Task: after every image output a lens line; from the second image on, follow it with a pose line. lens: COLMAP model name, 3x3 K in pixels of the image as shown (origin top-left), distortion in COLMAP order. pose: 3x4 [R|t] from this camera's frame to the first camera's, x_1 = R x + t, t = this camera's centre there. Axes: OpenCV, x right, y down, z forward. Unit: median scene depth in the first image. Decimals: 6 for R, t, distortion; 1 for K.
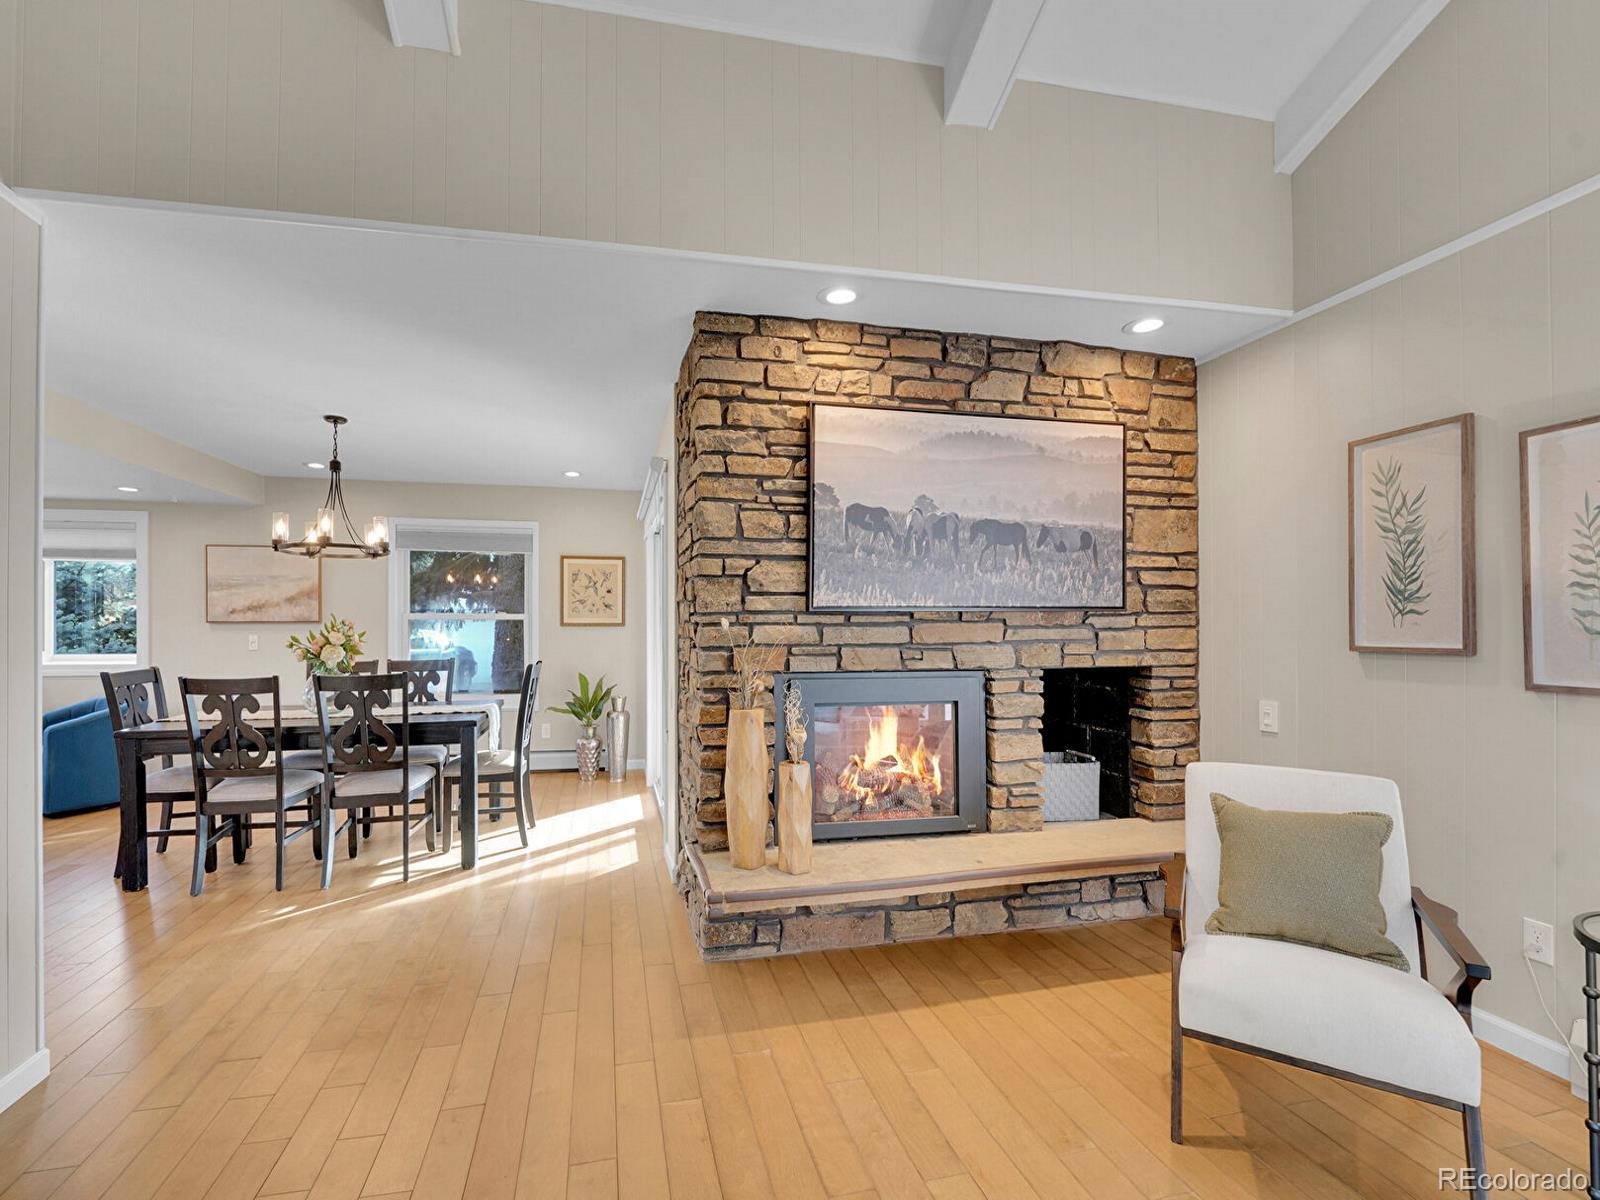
lens RADIAL K [[699.8, 0, 800.1], [0, 699.8, 613.4], [0, 0, 1]] dist [0.000846, 0.000072]
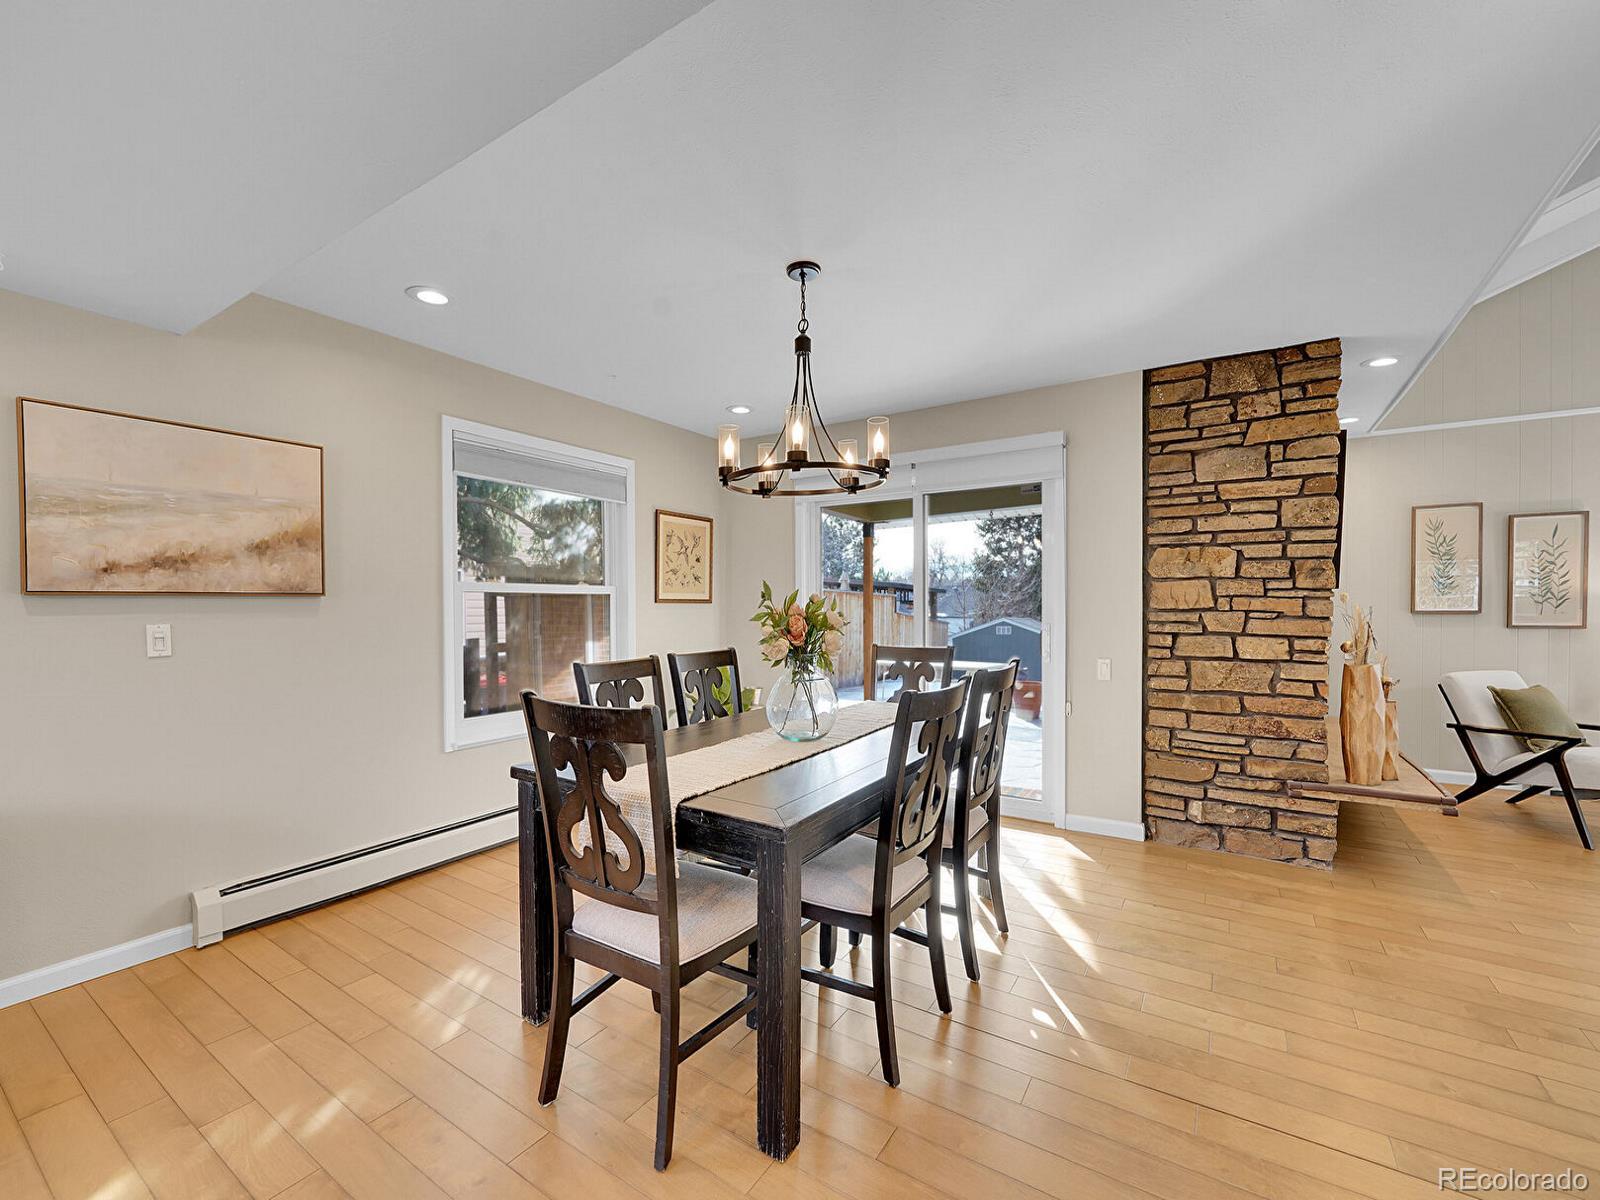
lens RADIAL K [[657.3, 0, 803.2], [0, 657.3, 601.6], [0, 0, 1]] dist [-0.004379, 0.000983]
pose [[0.700716, 0.000938, 0.713440, -0.793331], [-0.007247, 0.999957, 0.005804, 0.011817], [-0.713404, -0.009237, 0.700693, 0.424449]]
